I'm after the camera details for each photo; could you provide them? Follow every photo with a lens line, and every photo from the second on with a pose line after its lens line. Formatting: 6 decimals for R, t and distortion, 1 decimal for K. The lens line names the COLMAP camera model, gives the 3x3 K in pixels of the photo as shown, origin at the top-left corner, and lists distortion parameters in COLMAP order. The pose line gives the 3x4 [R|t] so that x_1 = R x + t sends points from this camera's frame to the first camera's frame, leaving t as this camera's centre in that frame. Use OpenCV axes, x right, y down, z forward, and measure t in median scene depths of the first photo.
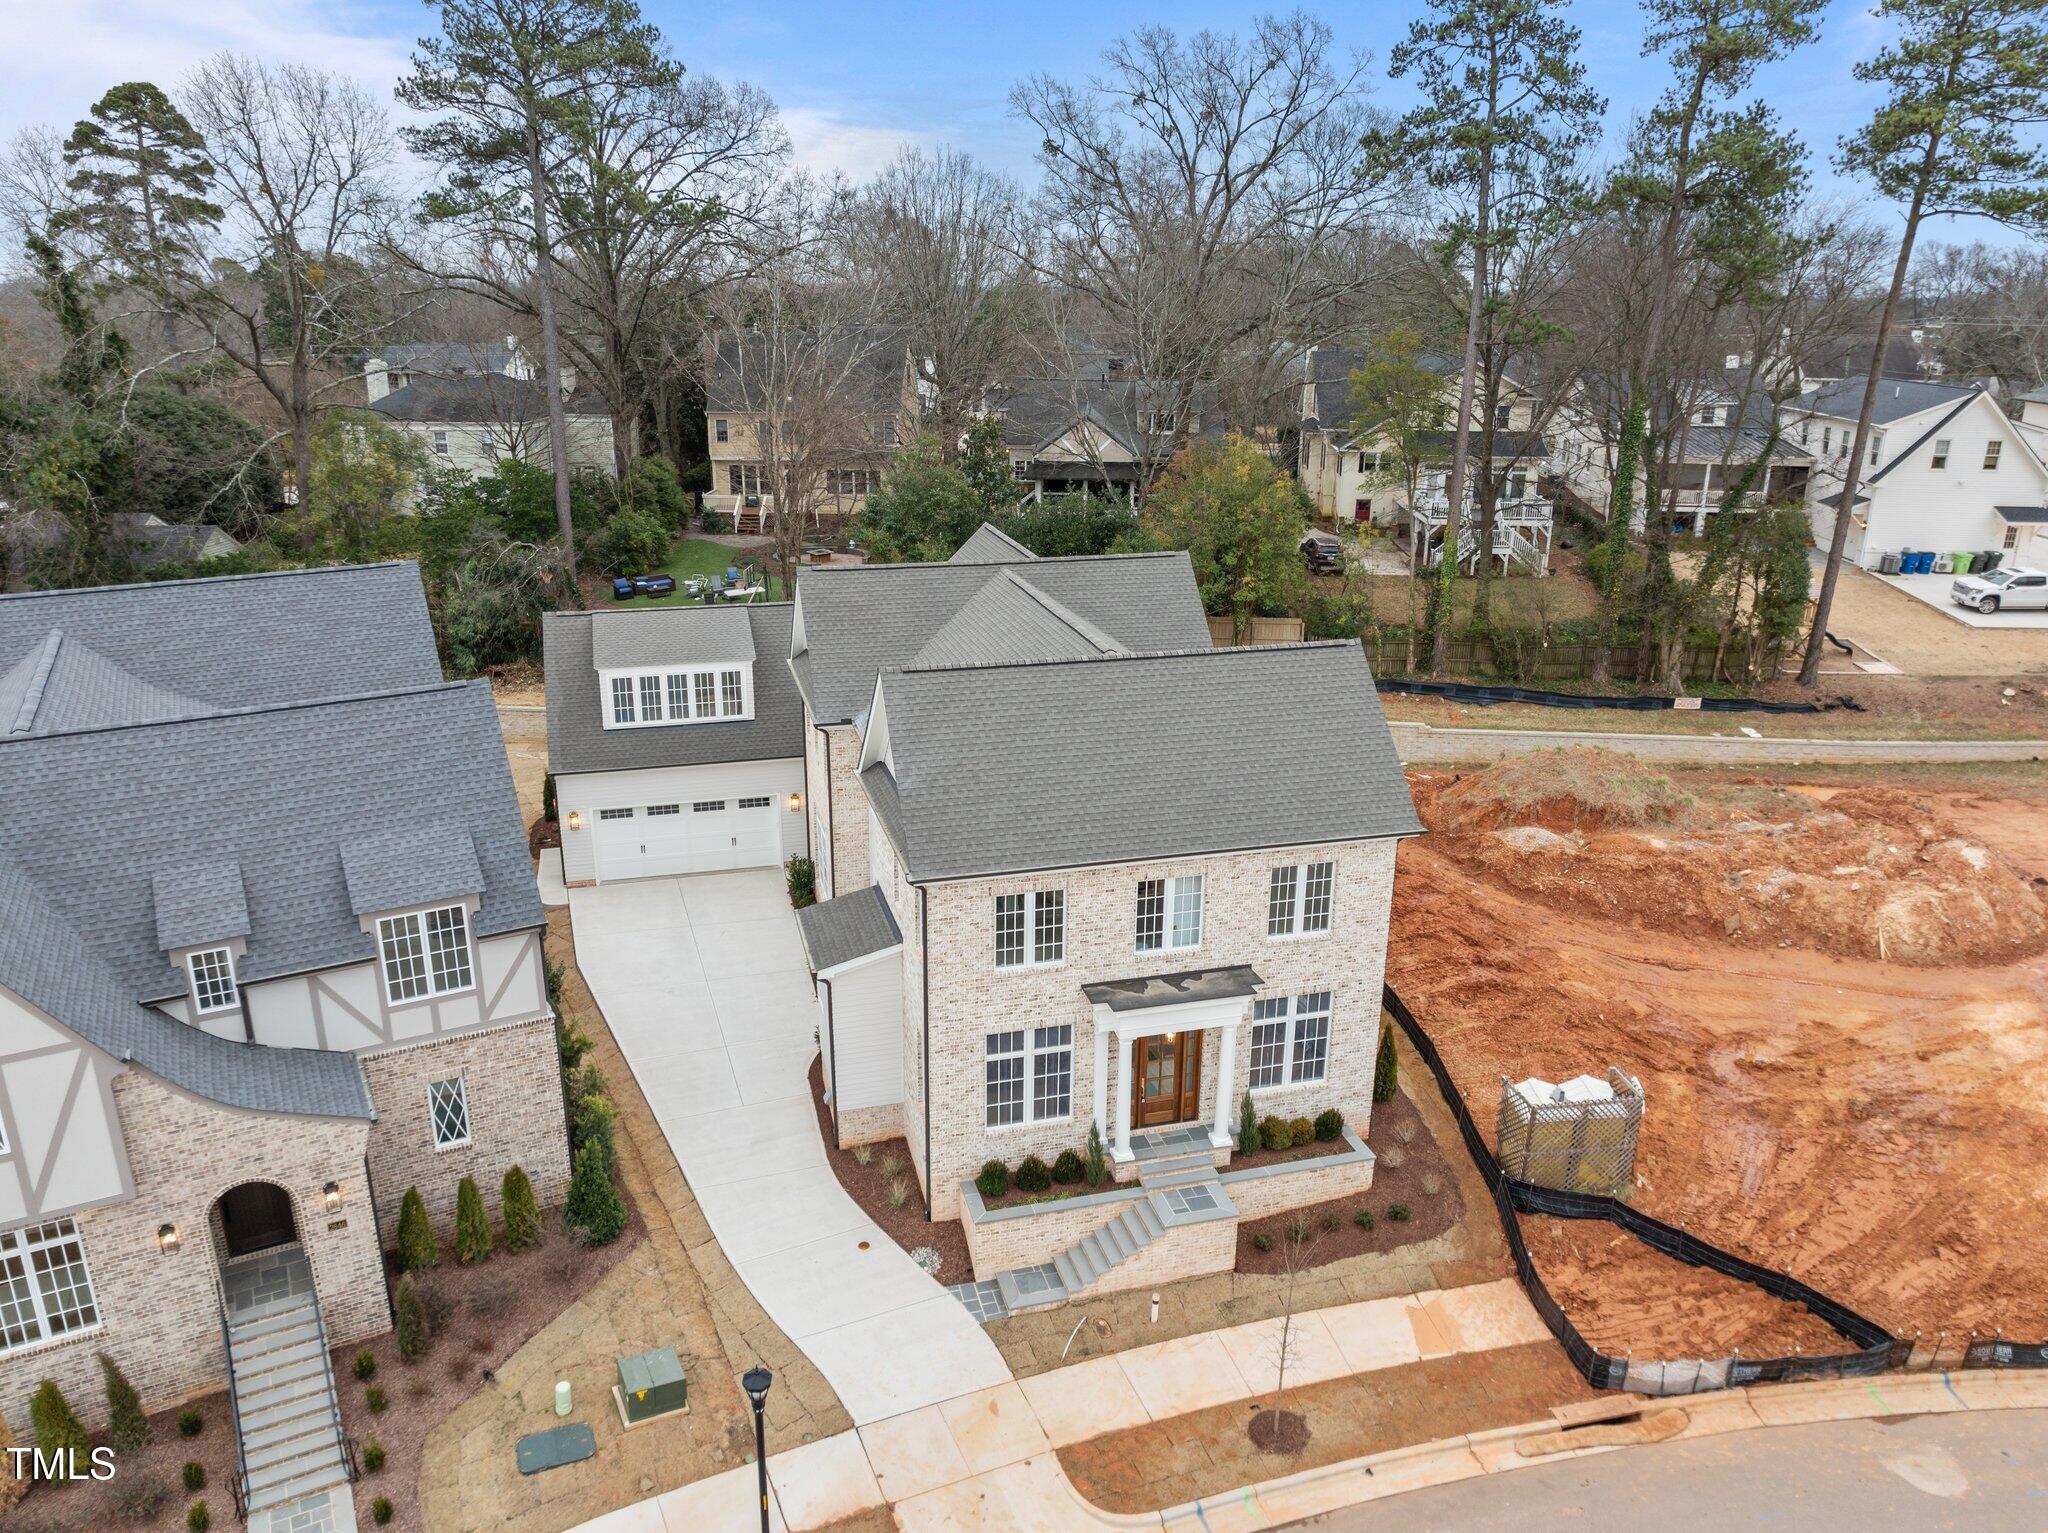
lens RADIAL K [[1464.3, 0, 1034.7], [0, 1464.3, 712.3], [0, 0, 1]] dist [-0.044056, 0.008407]
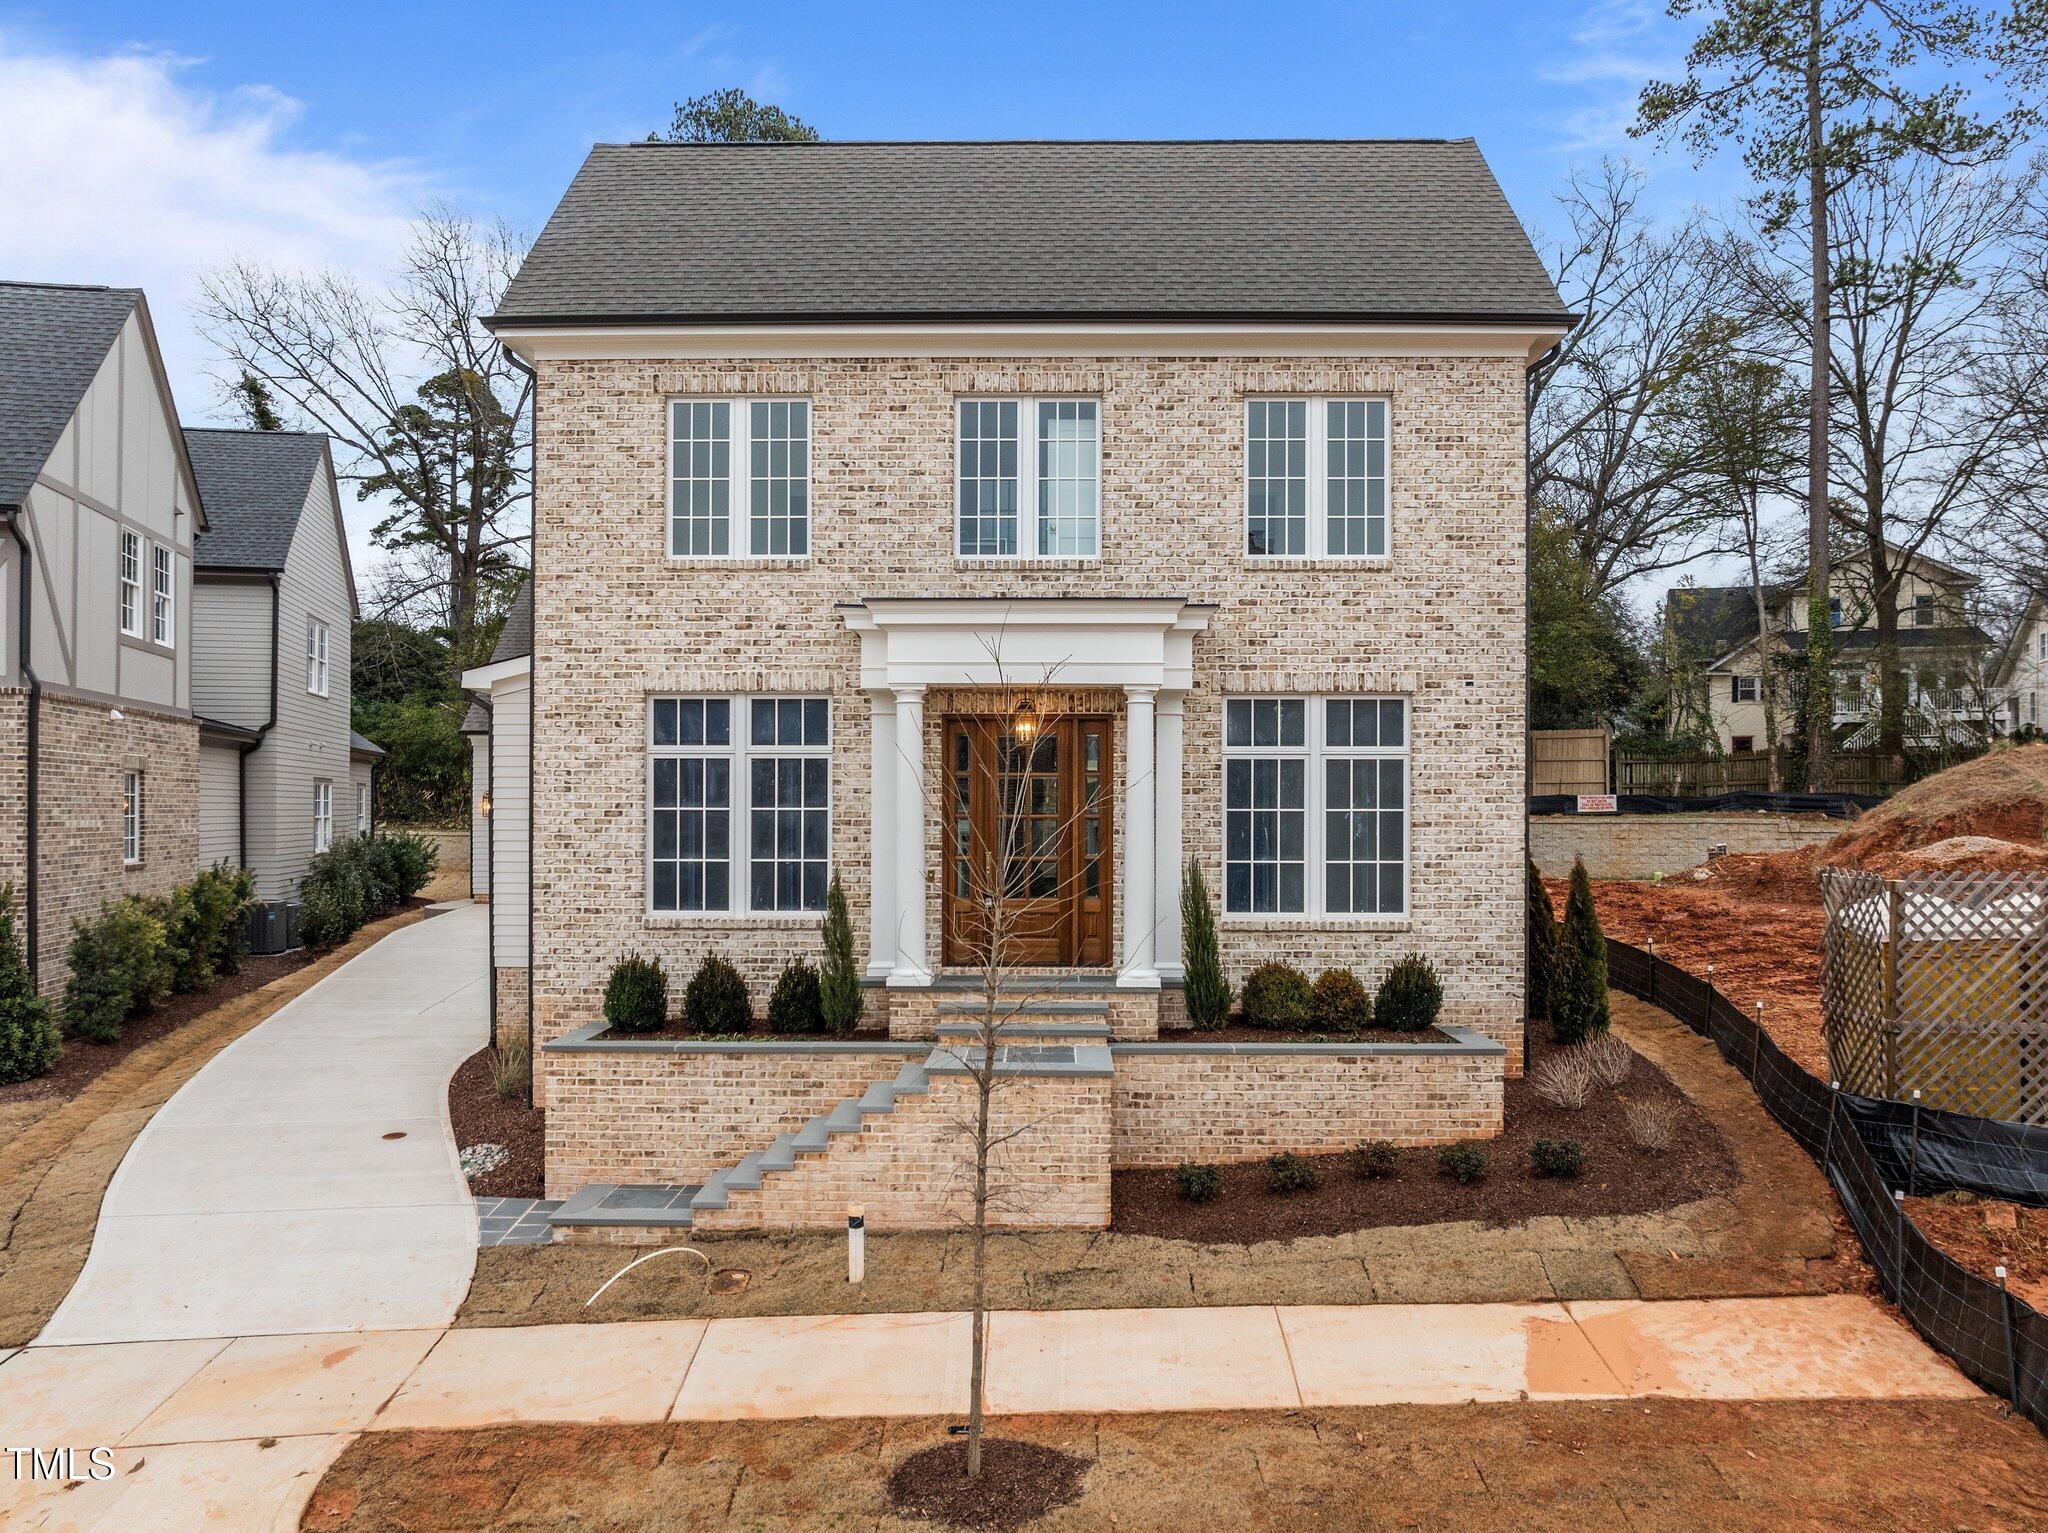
lens RADIAL K [[1476.2, 0, 1024.0], [0, 1476.2, 766.5], [0, 0, 1]] dist [-0.041369, -0.004178]
pose [[0.959090, -0.015057, -0.282699, 0.225956], [-0.073340, 0.951279, -0.299482, 0.372933], [0.273435, 0.307963, 0.911259, 0.557562]]
